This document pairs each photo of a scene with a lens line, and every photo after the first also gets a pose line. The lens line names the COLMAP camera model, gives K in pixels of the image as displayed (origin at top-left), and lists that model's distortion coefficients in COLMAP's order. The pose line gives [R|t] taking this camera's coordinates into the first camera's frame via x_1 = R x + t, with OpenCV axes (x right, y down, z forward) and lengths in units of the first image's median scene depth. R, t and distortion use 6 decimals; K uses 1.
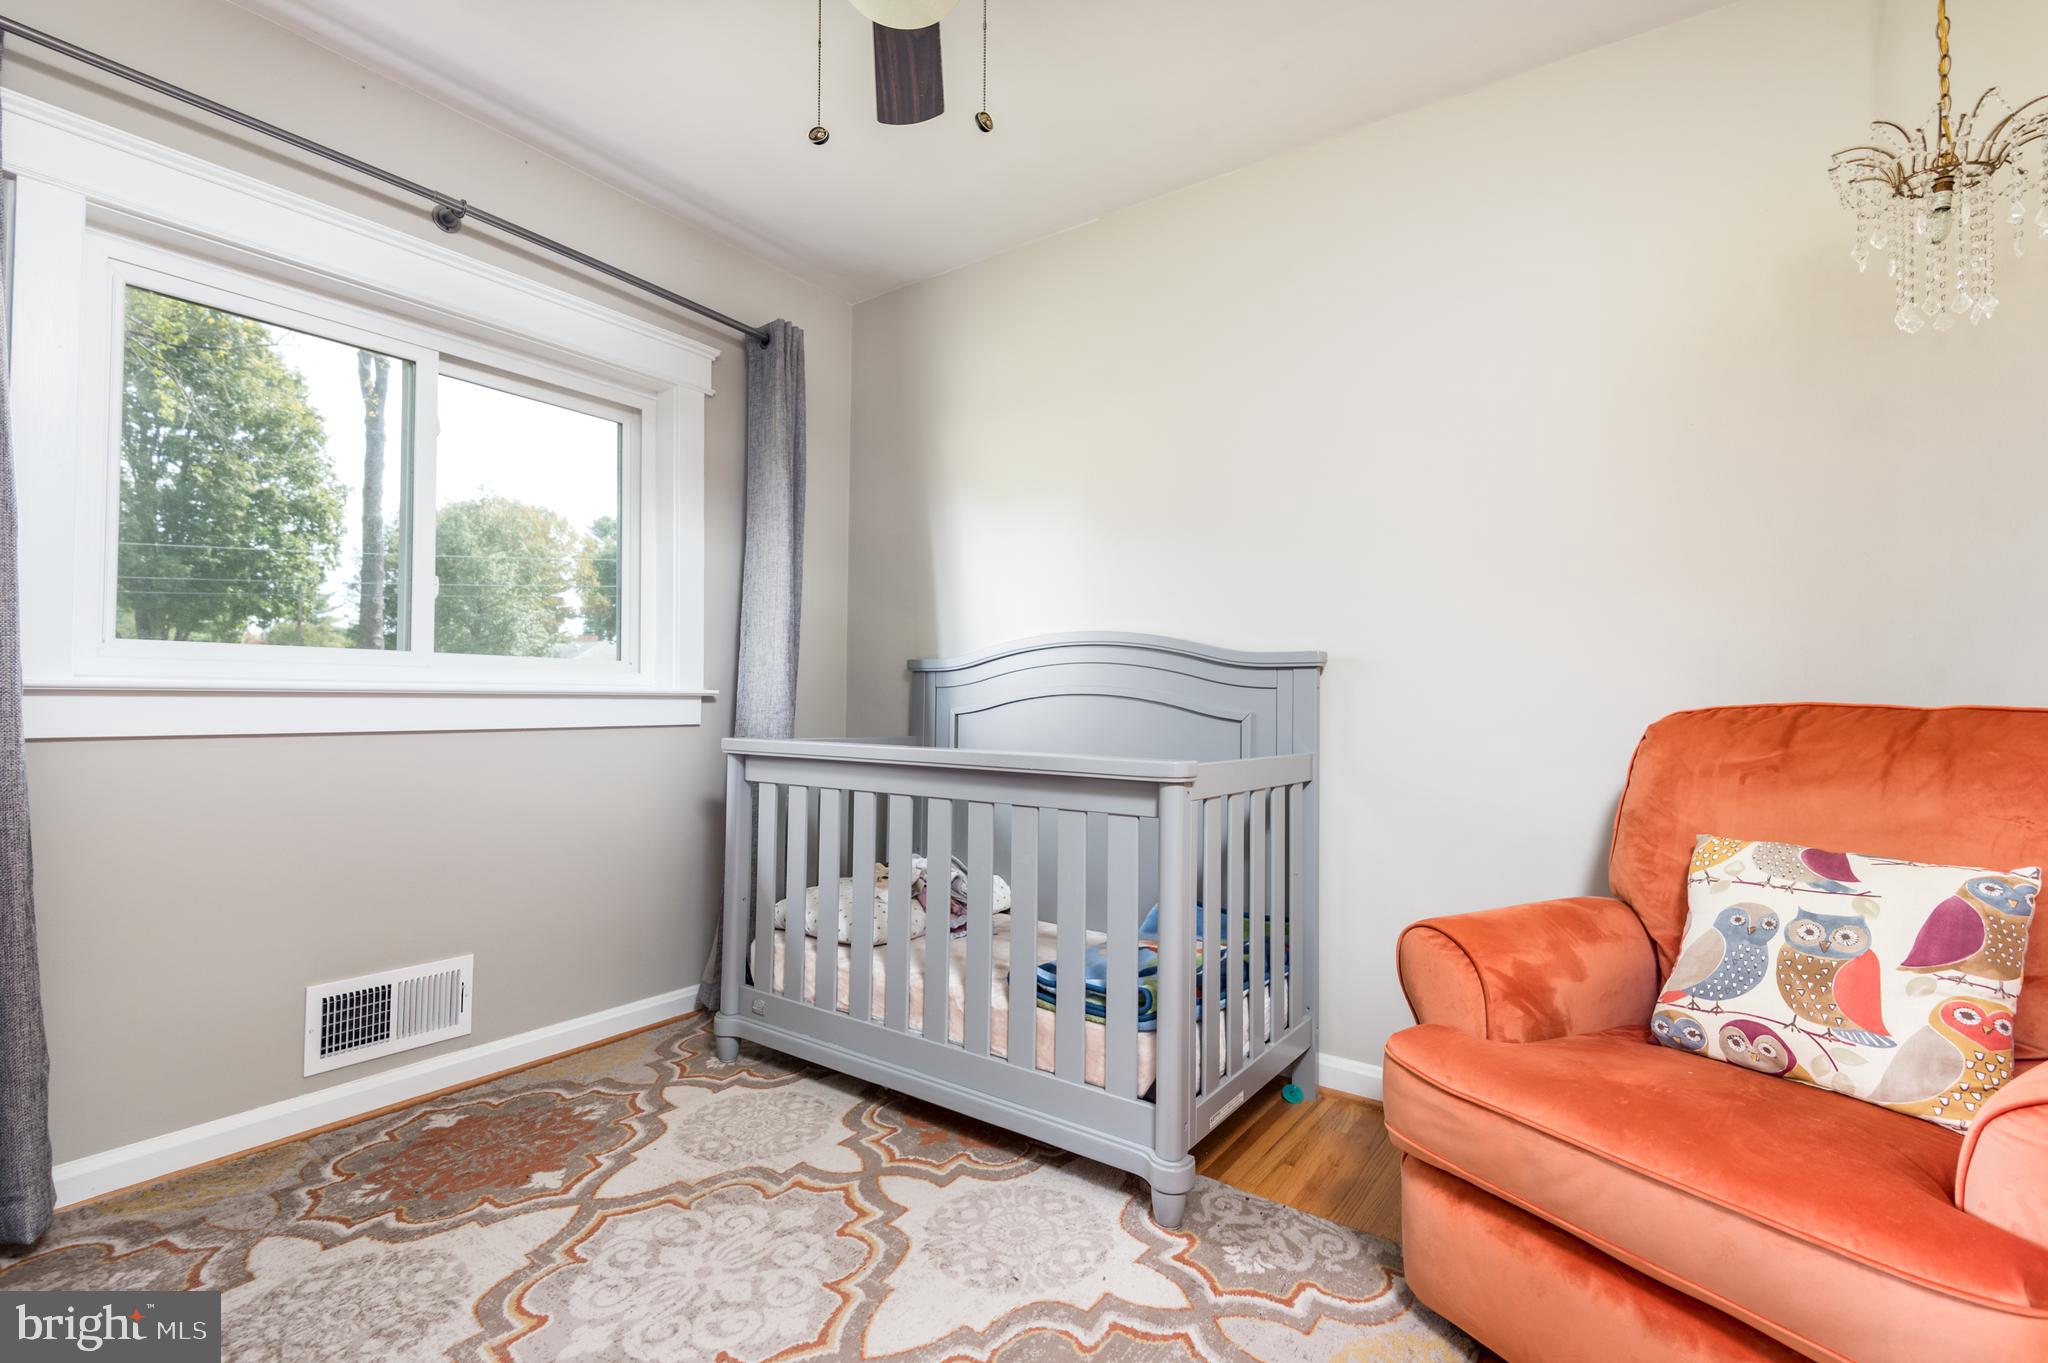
lens RADIAL K [[946.8, 0, 1028.5], [0, 946.8, 690.2], [0, 0, 1]] dist [-0.002067, -0.000978]
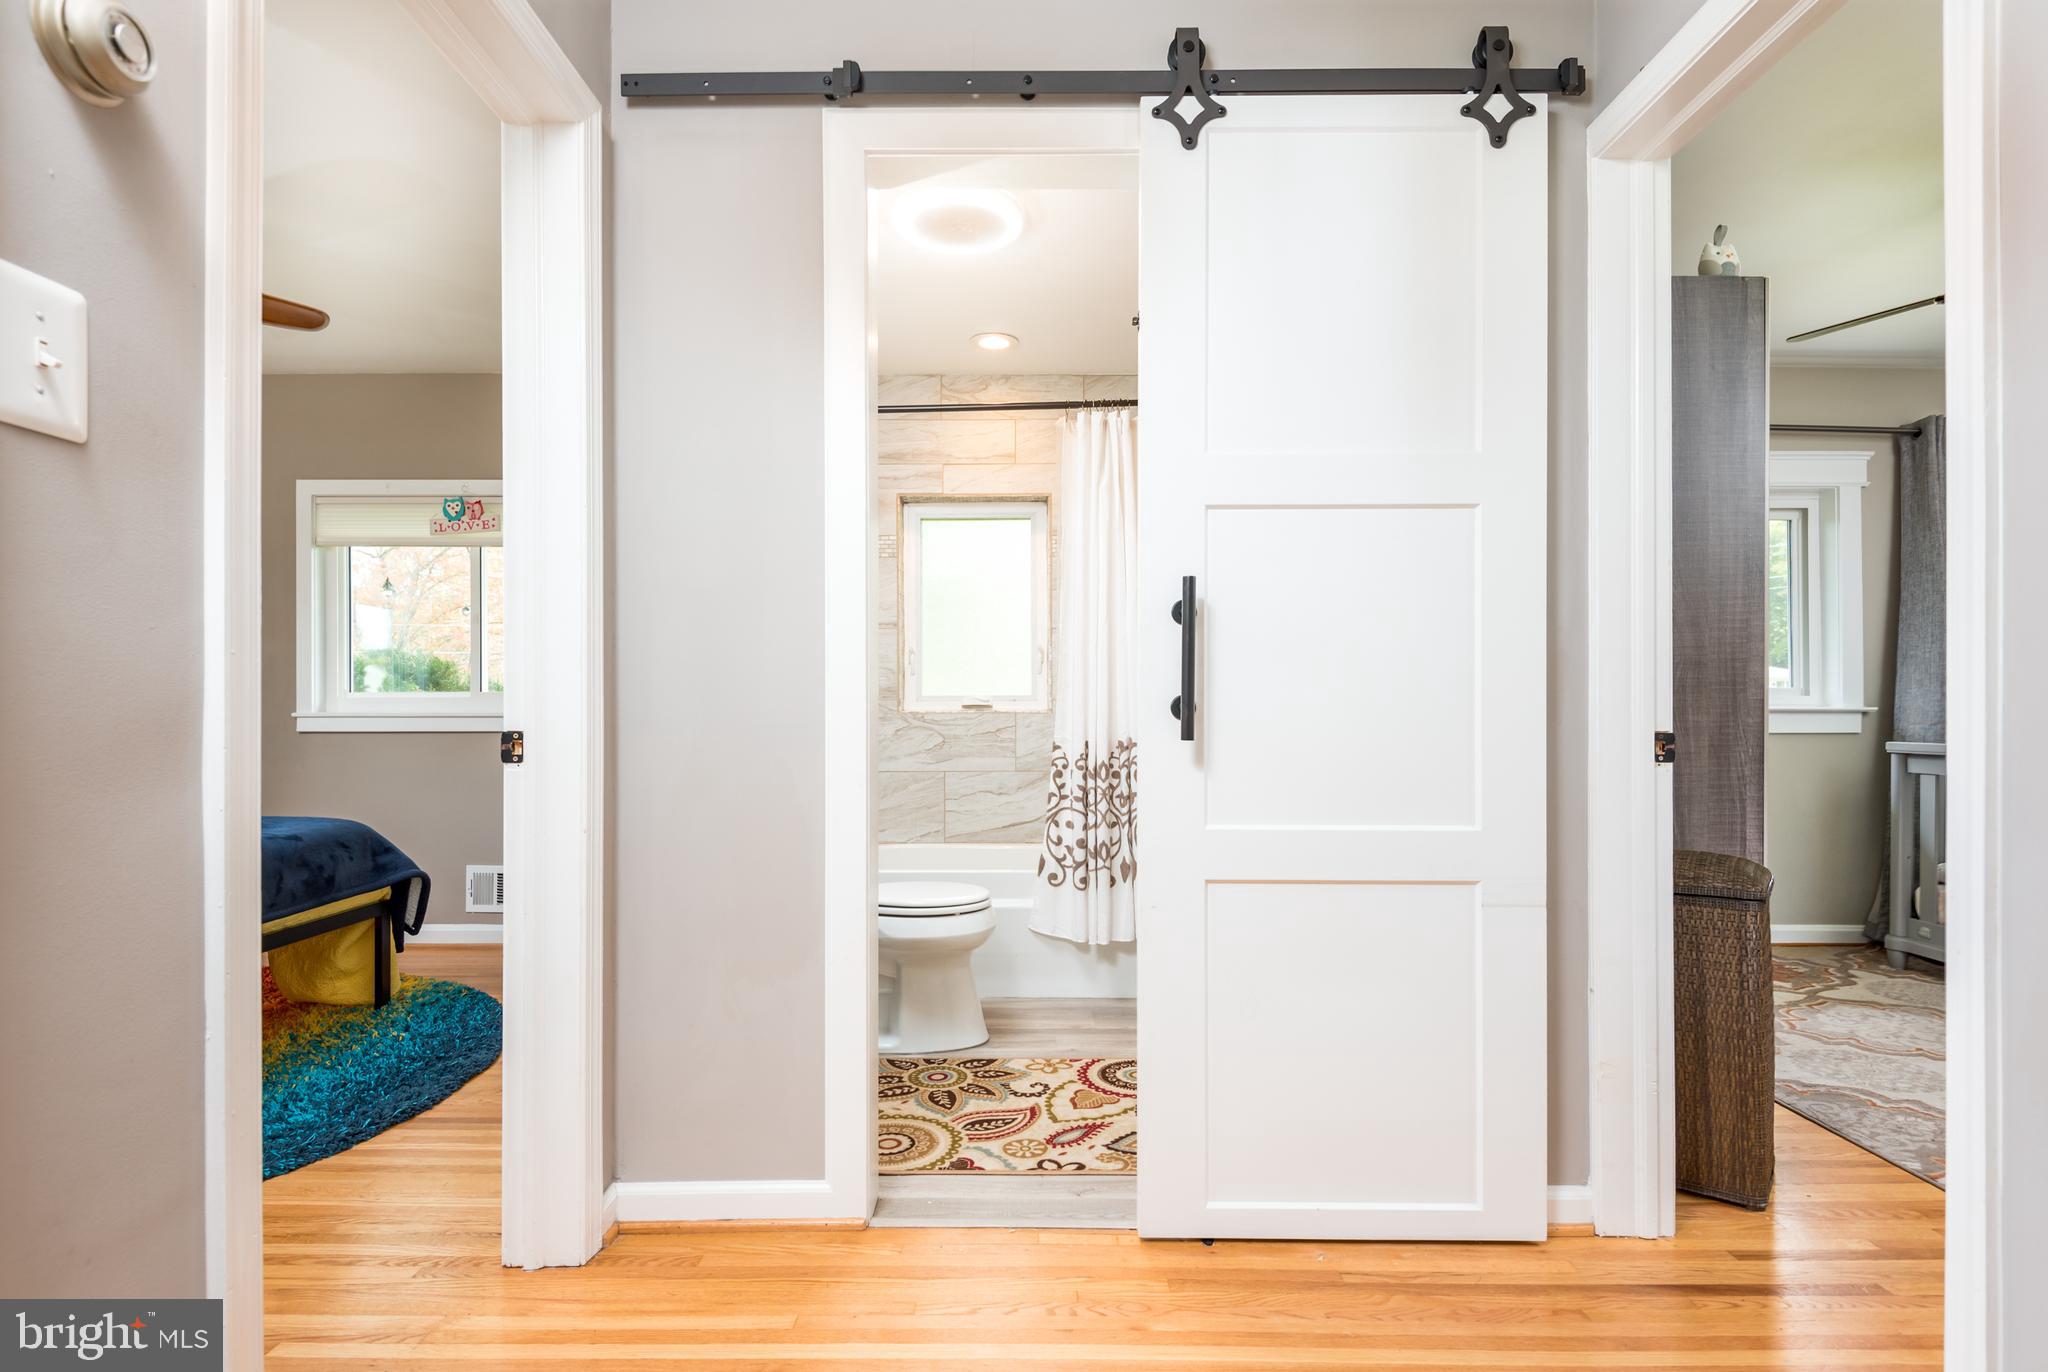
lens RADIAL K [[1015.5, 0, 1039.0], [0, 1015.5, 719.0], [0, 0, 1]] dist [0.009574, -0.009110]
pose [[0.576651, -0.008349, -0.816948, 0.182274], [0.015913, 0.999873, 0.001014, -0.003661], [0.816835, -0.013585, 0.576711, -0.887829]]
